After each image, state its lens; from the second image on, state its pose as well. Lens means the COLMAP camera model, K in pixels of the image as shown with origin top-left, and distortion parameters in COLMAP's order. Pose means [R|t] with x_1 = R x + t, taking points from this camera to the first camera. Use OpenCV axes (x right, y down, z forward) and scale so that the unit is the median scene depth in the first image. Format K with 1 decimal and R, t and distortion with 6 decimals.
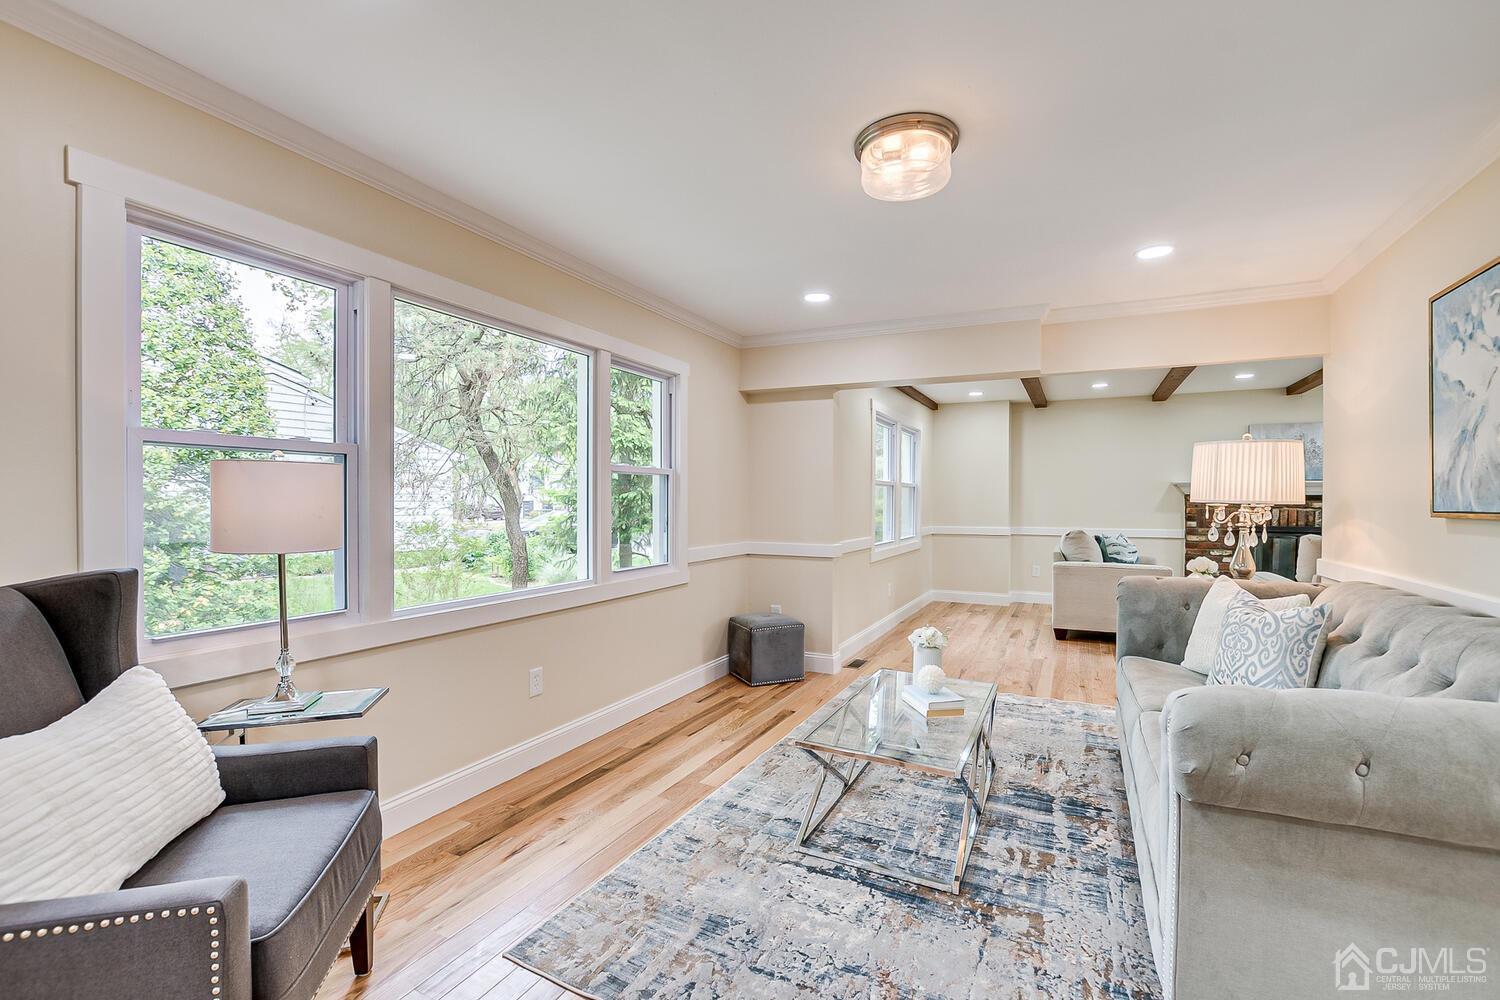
lens RADIAL K [[683.9, 0, 754.8], [0, 683.9, 499.8], [0, 0, 1]] dist [-0.021778, 0.002013]
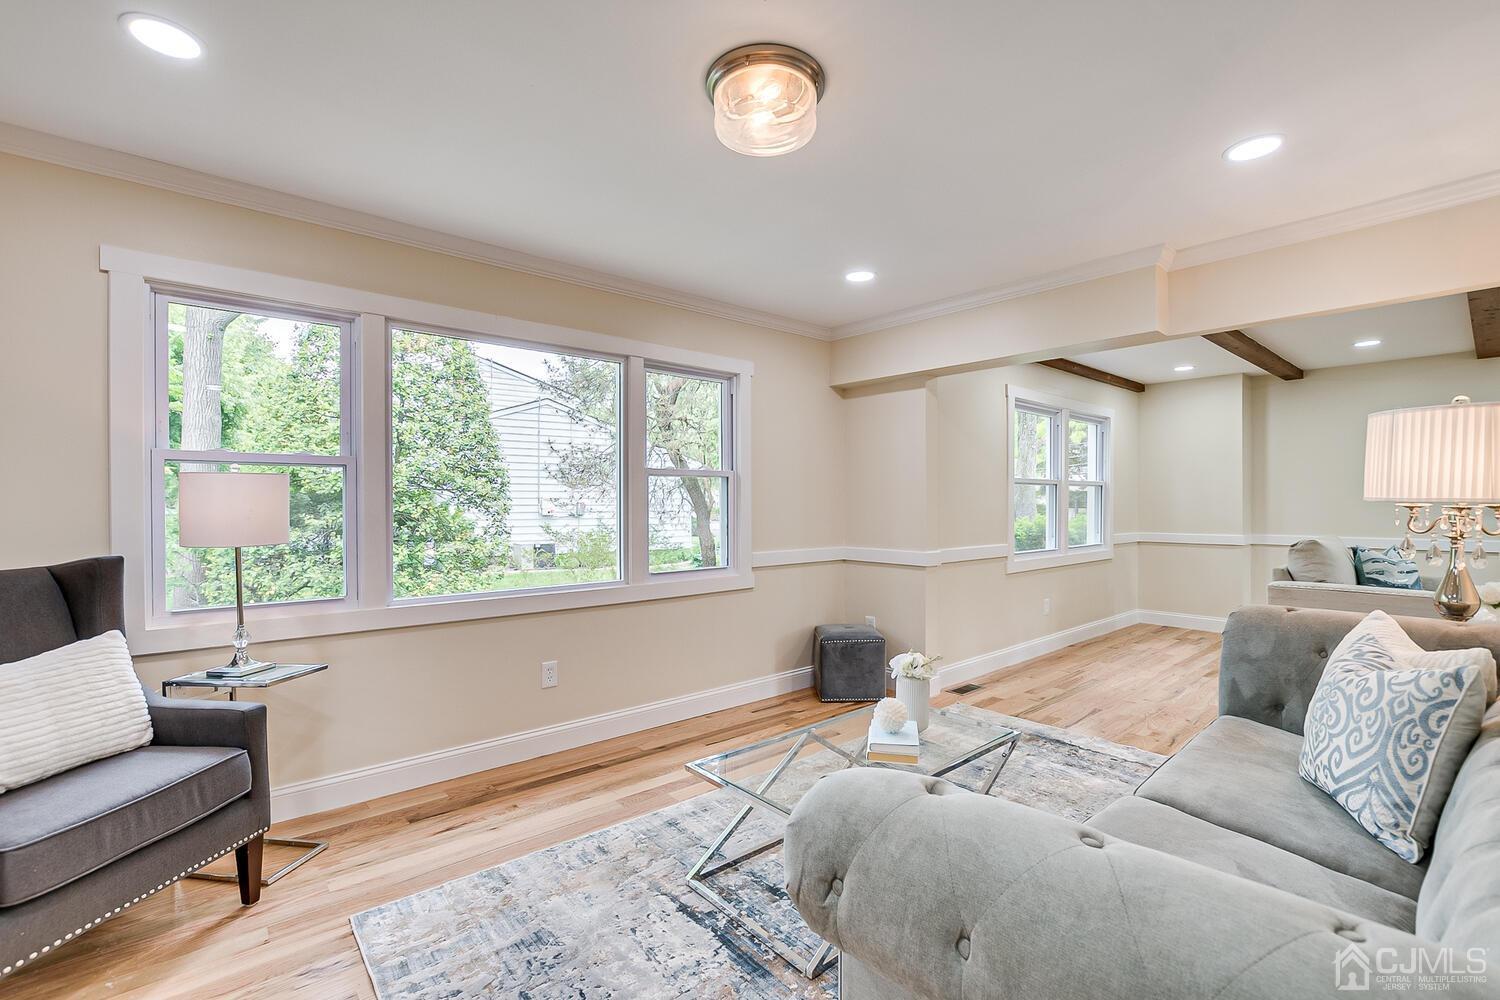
lens RADIAL K [[683.9, 0, 743.5], [0, 683.9, 499.3], [0, 0, 1]] dist [-0.021778, 0.002013]
pose [[0.917636, -0.007307, -0.397354, 0.374840], [0.005326, 0.999967, -0.006089, 0.002471], [0.397385, 0.003472, 0.917645, 0.141663]]
